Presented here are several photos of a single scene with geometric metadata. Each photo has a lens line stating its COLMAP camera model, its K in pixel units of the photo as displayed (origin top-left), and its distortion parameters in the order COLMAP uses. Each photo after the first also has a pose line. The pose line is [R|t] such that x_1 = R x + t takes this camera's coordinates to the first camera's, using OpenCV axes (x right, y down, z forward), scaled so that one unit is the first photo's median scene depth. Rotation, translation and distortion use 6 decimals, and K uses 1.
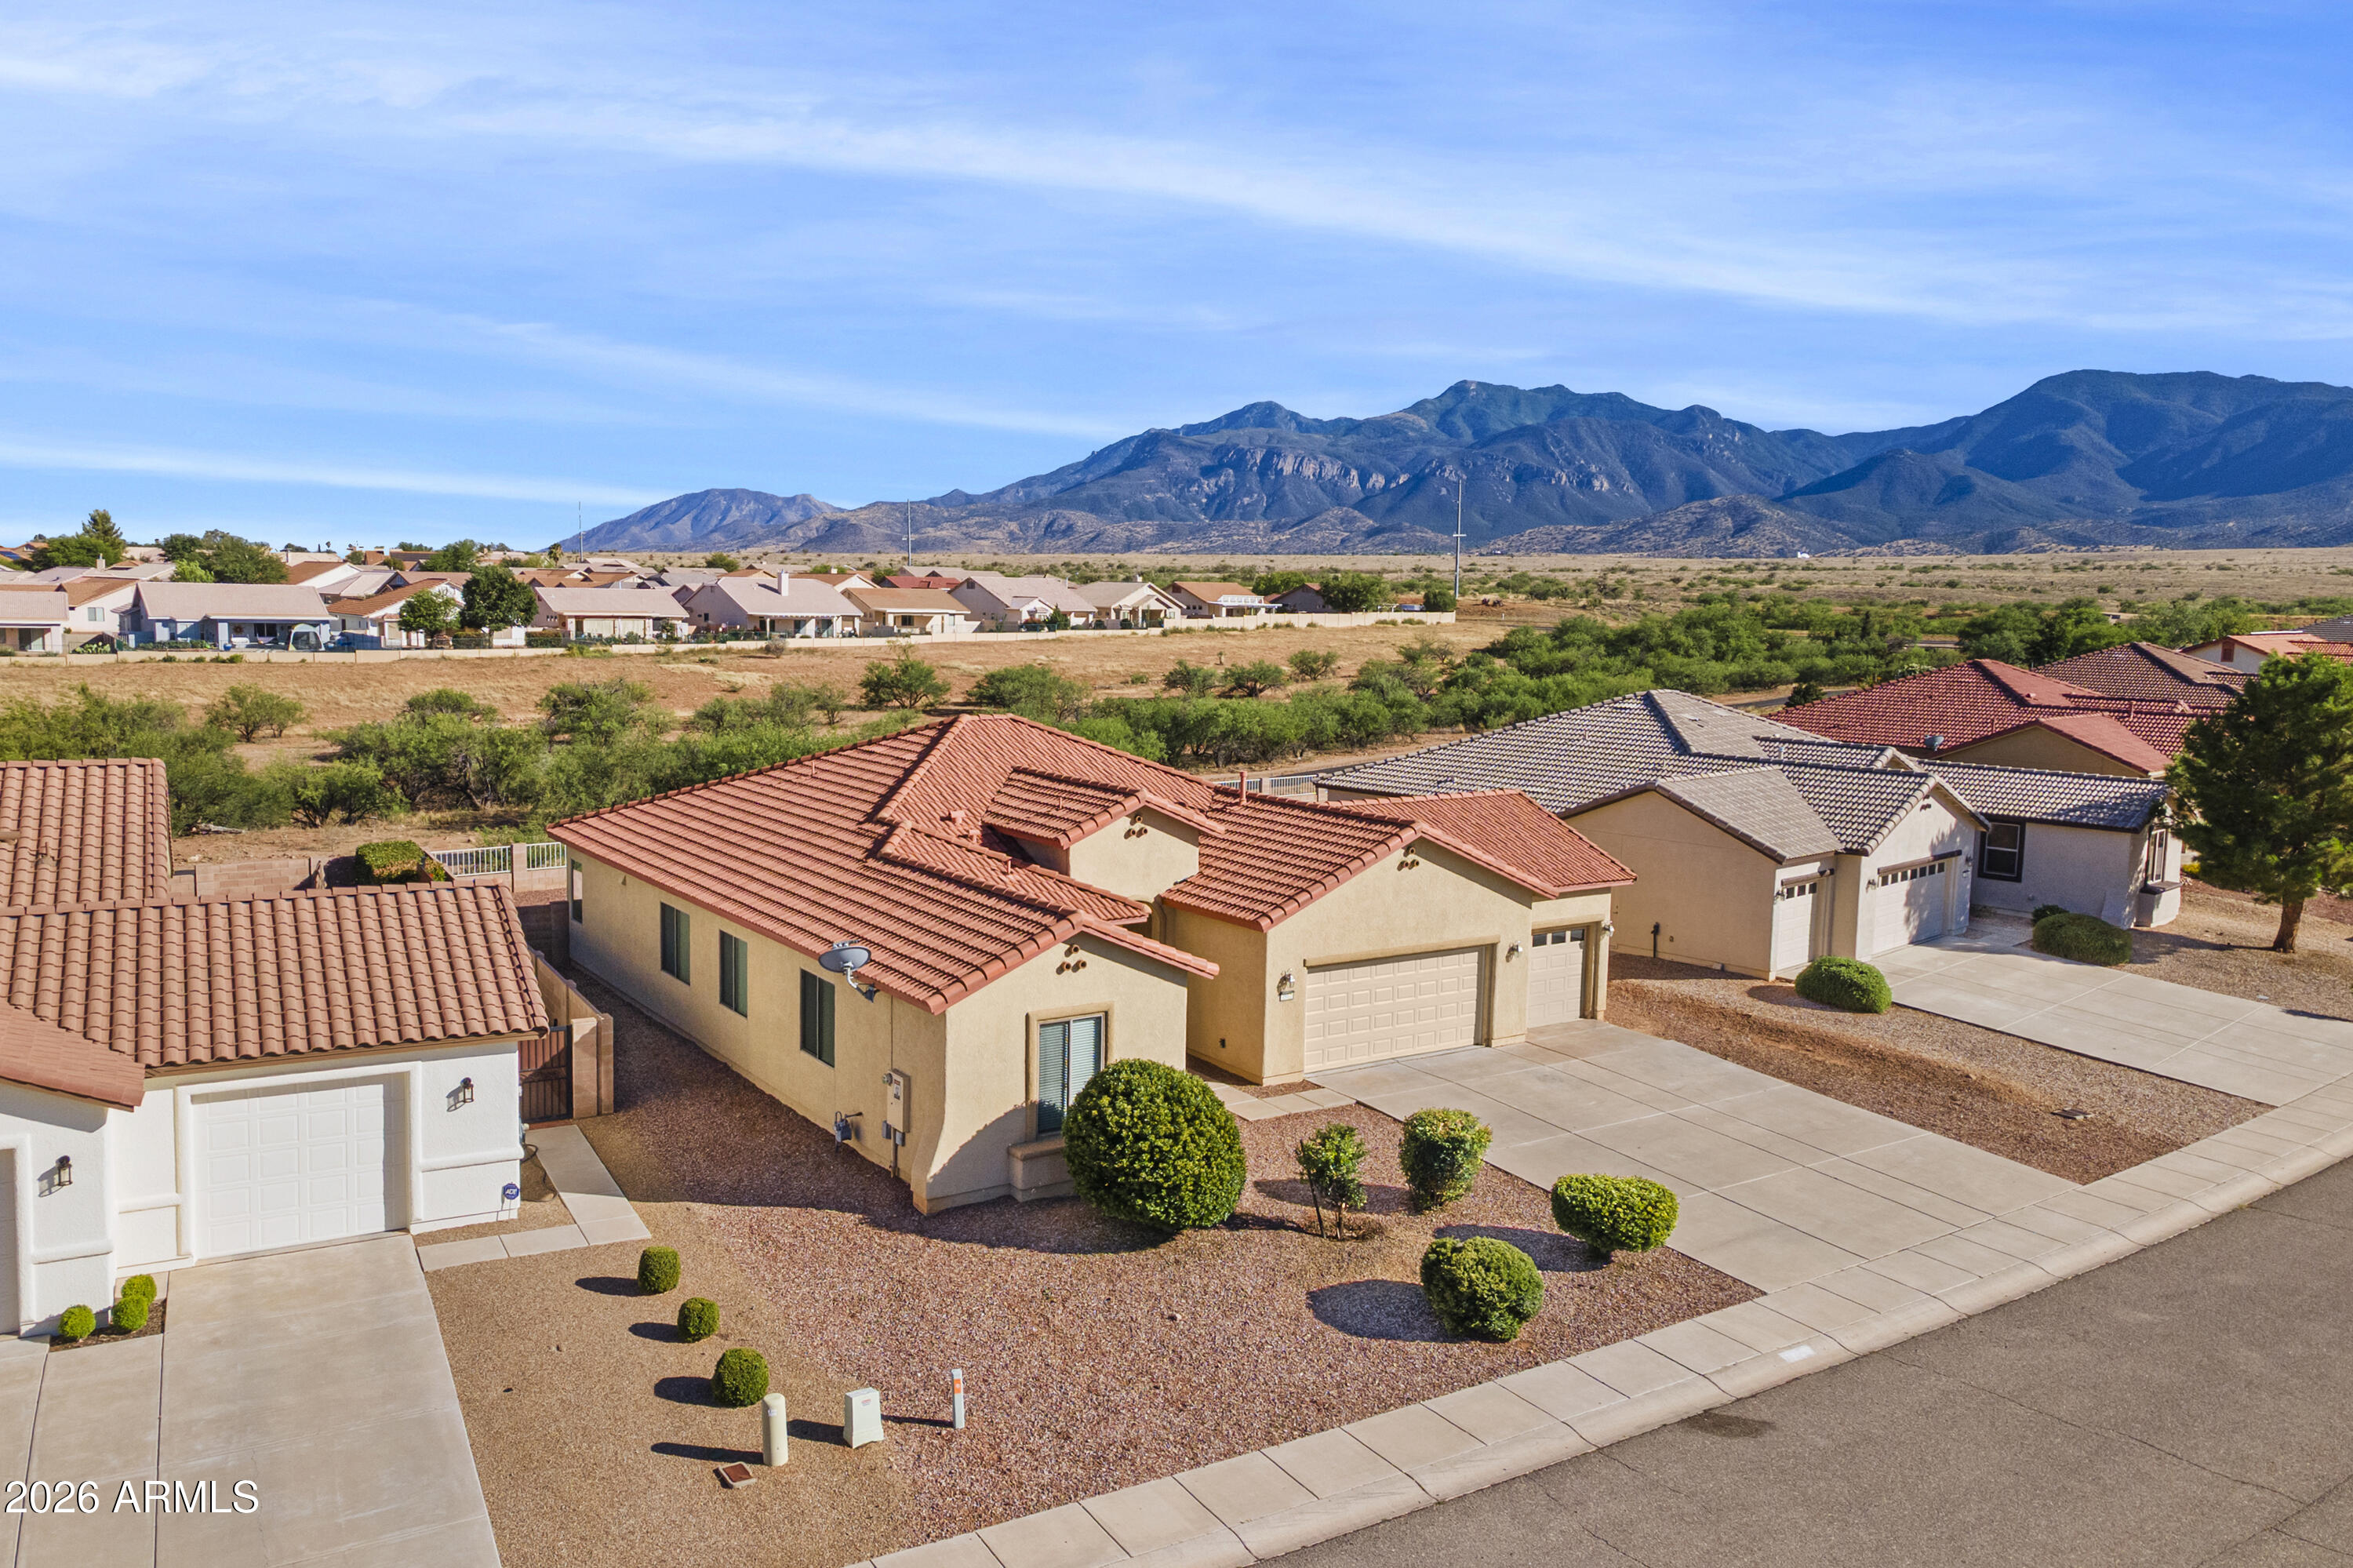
lens RADIAL K [[1729.0, 0, 1176.5], [0, 1729.0, 784.0], [0, 0, 1]] dist [0.031649, -0.004465]
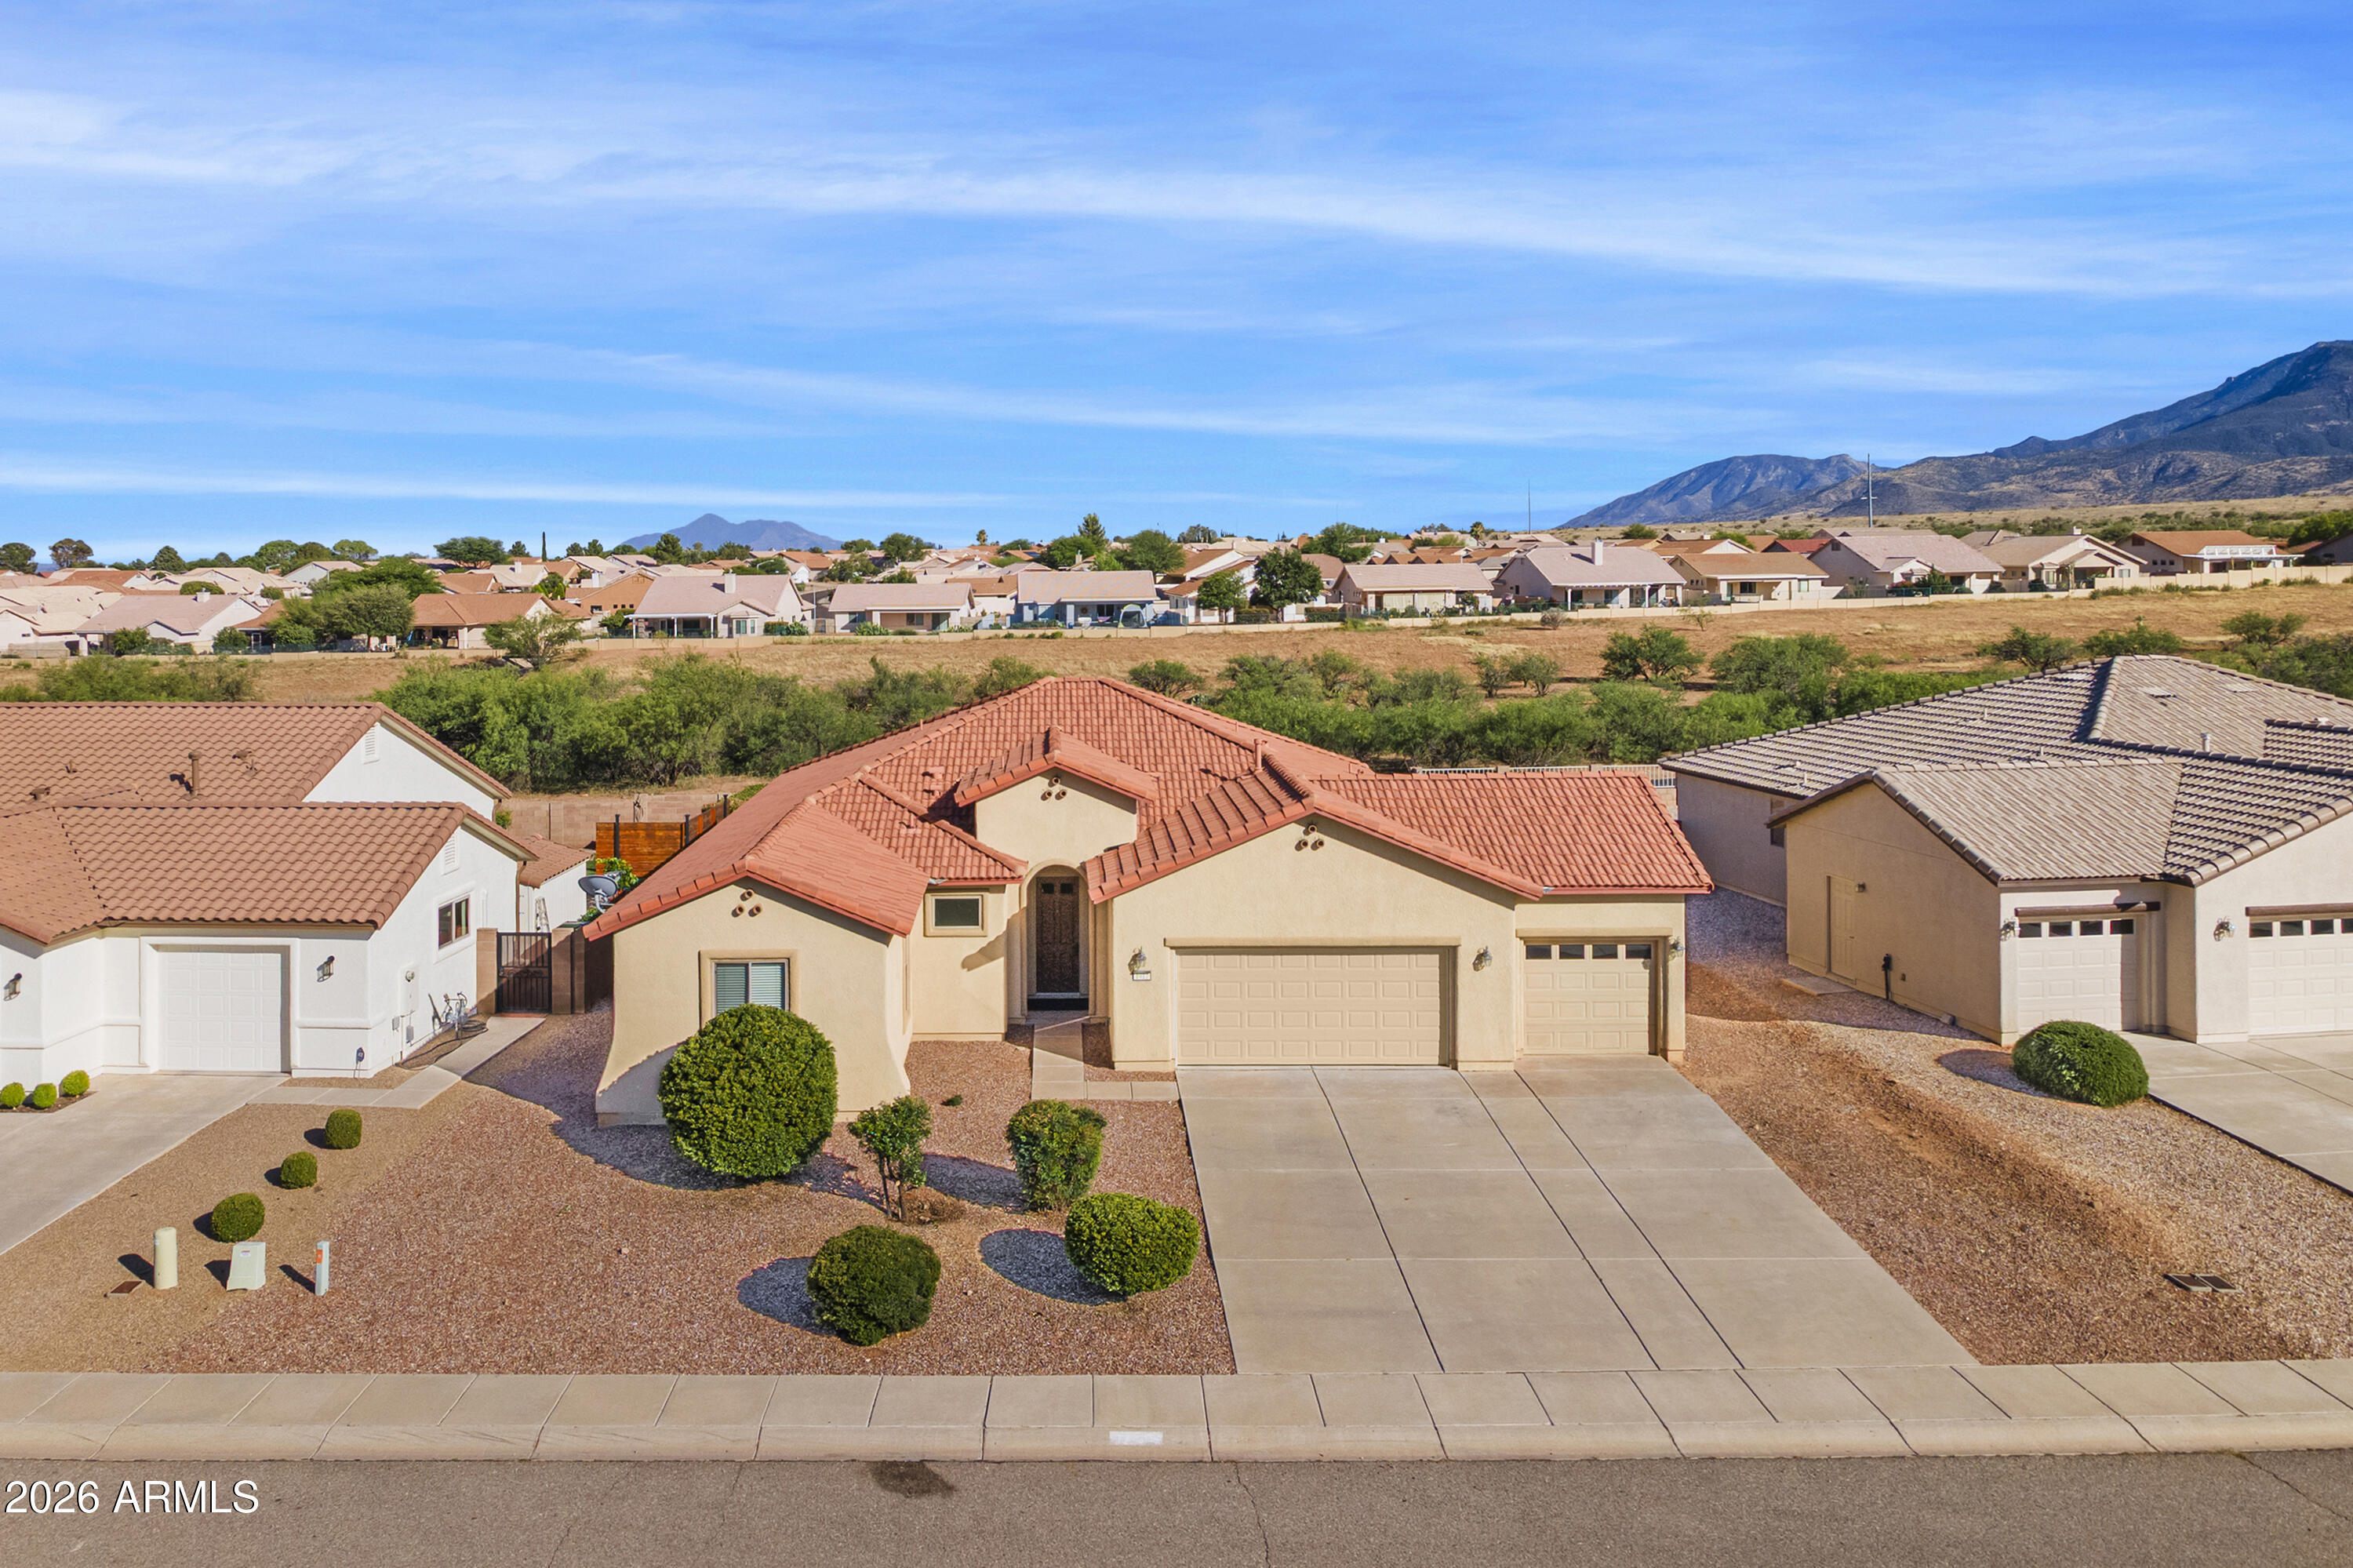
lens RADIAL K [[1767.3, 0, 1173.4], [0, 1767.3, 762.2], [0, 0, 1]] dist [0.024153, 0.003921]
pose [[0.818791, 0.032679, -0.573160, 0.146610], [-0.032775, 0.999411, 0.010160, -0.001002], [0.573155, 0.010467, 0.819380, 0.053545]]
